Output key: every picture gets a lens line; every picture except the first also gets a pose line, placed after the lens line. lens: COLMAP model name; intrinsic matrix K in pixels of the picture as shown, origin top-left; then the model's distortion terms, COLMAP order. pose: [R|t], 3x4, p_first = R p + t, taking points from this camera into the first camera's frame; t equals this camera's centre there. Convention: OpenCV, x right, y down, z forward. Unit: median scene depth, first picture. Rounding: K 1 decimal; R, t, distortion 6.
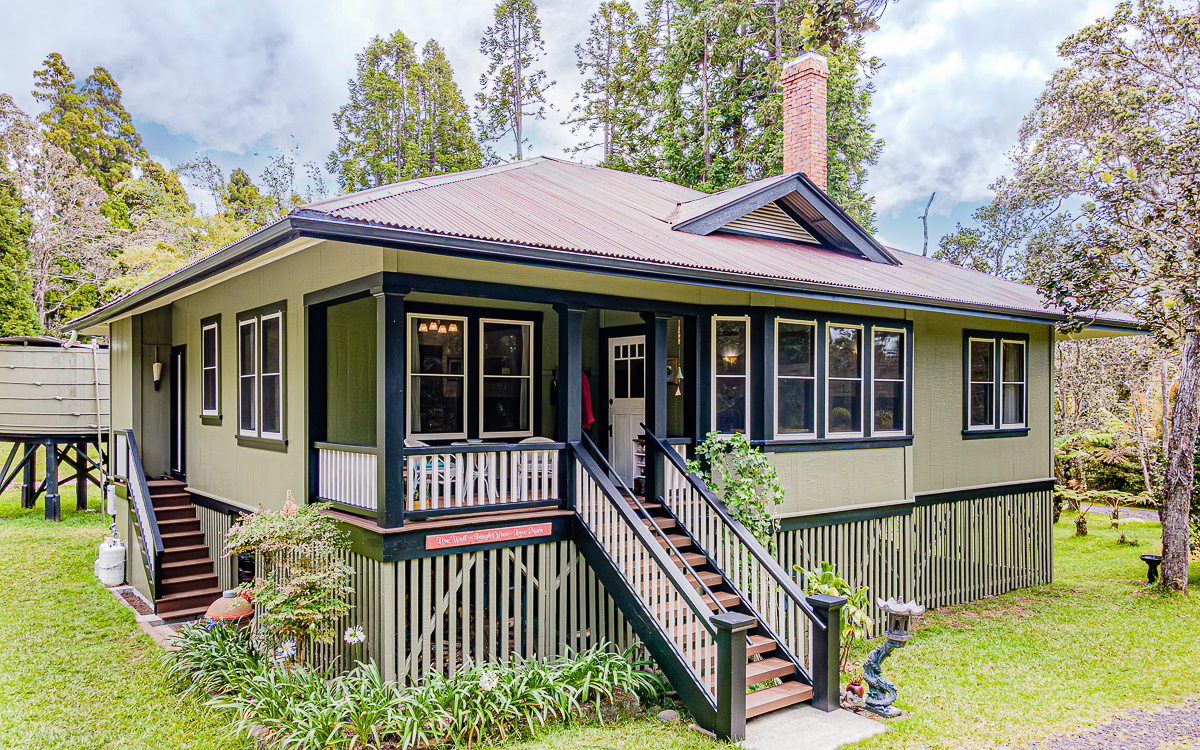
lens RADIAL K [[875.6, 0, 606.9], [0, 875.6, 414.9], [0, 0, 1]] dist [0.045138, 0.002554]
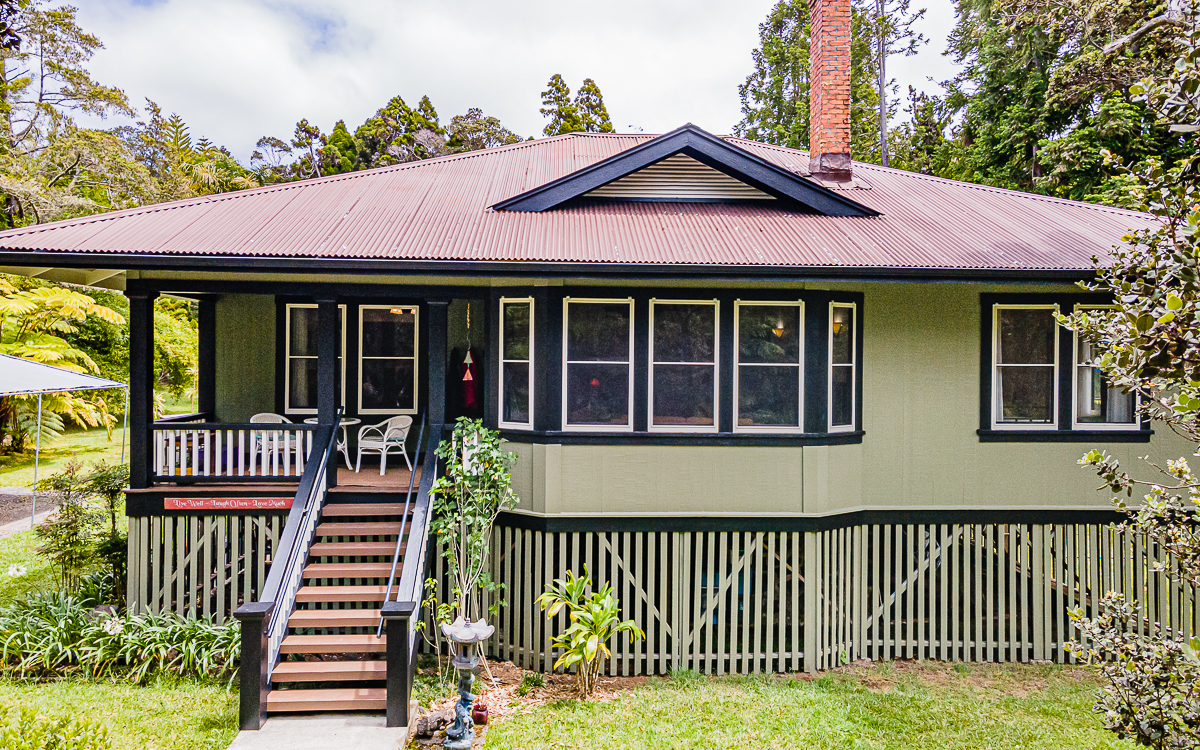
lens RADIAL K [[875.6, 0, 599.9], [0, 875.6, 365.4], [0, 0, 1]] dist [0.045138, 0.002554]
pose [[0.822236, 0.014532, -0.568961, 0.703193], [-0.017136, 0.999853, 0.000773, -0.038608], [0.568889, 0.009114, 0.822364, 0.253910]]
